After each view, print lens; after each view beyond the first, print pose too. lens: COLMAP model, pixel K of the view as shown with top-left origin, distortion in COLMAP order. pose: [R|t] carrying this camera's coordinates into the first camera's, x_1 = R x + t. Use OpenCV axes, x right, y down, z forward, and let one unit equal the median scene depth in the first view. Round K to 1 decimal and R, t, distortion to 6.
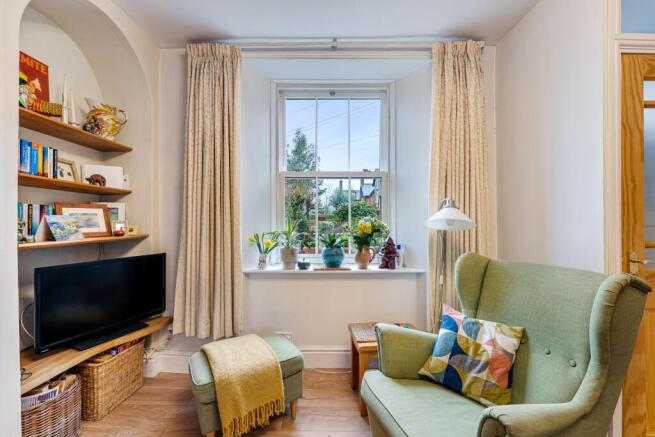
lens RADIAL K [[268.7, 0, 323.0], [0, 268.7, 220.4], [0, 0, 1]] dist [-0.008077, -0.000096]
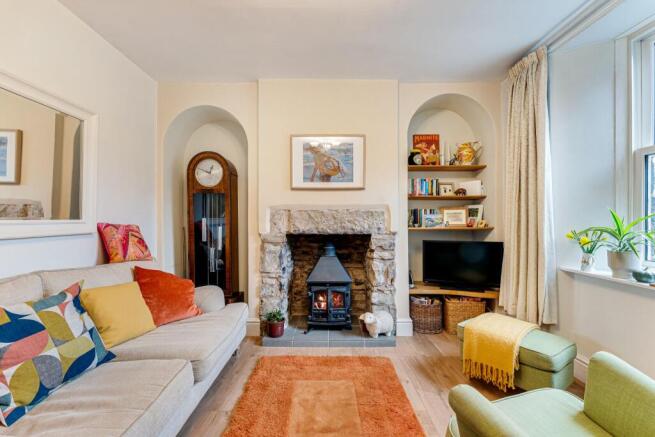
lens RADIAL K [[268.7, 0, 328.1], [0, 268.7, 218.8], [0, 0, 1]] dist [-0.008077, -0.000096]
pose [[0.006835, -0.000004, -0.999977, 0.745265], [0.008339, 0.999965, 0.000053, 0.005370], [0.999942, -0.008340, 0.006835, 0.175156]]
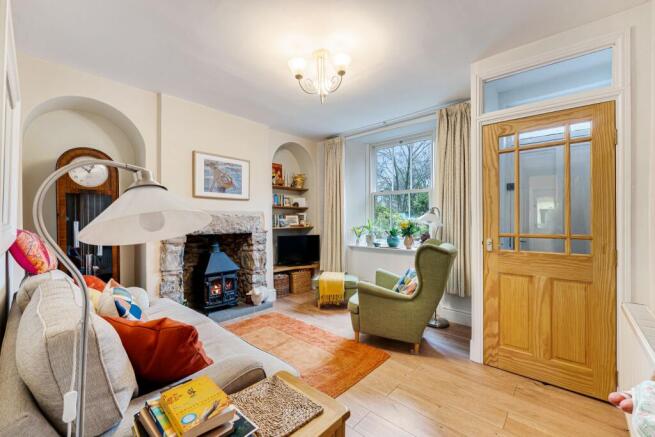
lens RADIAL K [[268.7, 0, 329.7], [0, 268.7, 219.4], [0, 0, 1]] dist [-0.008077, -0.000096]
pose [[0.751401, -0.002202, -0.659842, 1.048788], [0.004403, 0.999989, 0.001678, -0.011158], [0.659831, -0.004166, 0.751402, -0.688848]]
